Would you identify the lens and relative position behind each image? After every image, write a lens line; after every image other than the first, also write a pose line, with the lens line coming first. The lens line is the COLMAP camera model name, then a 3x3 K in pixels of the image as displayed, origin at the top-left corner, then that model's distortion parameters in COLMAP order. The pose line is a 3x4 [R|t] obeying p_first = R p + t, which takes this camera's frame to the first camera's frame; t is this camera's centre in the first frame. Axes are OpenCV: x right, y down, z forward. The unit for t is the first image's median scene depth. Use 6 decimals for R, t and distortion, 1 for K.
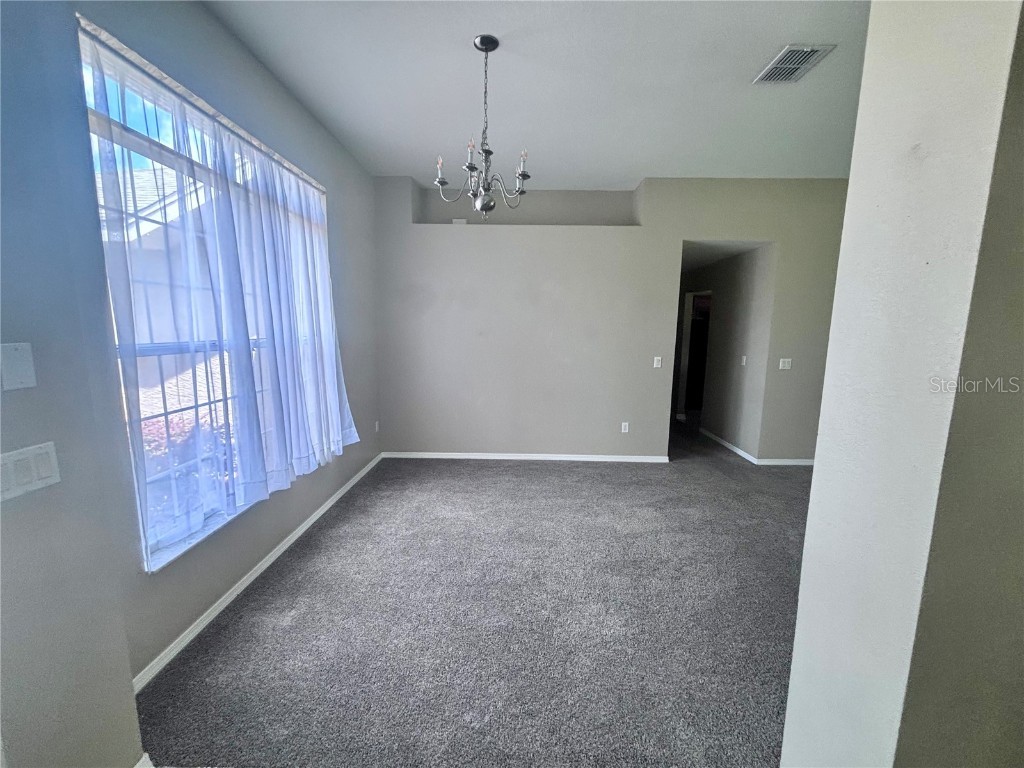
lens RADIAL K [[415.2, 0, 512.0], [0, 415.2, 384.0], [0, 0, 1]] dist [0.006997, -0.000006]
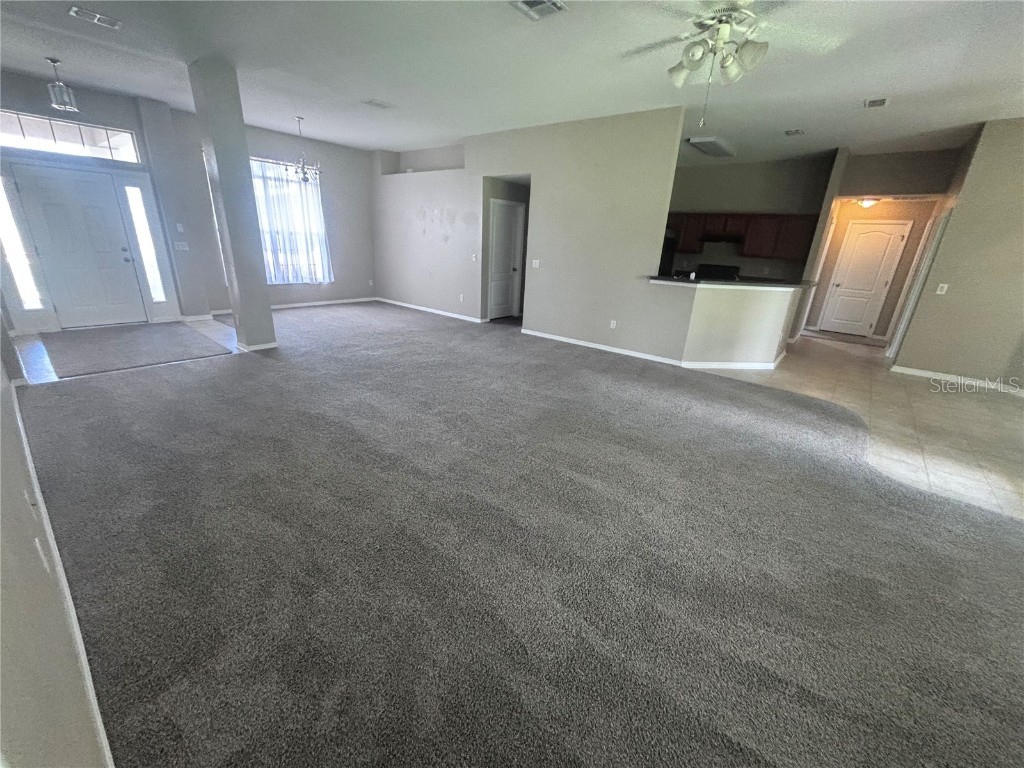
lens RADIAL K [[415.2, 0, 512.0], [0, 415.2, 384.0], [0, 0, 1]] dist [0.006997, -0.000006]
pose [[0.787372, 0.228902, -0.572407, 1.464541], [-0.122383, 0.968069, 0.218782, 0.049133], [0.604209, -0.102210, 0.790244, -0.237106]]
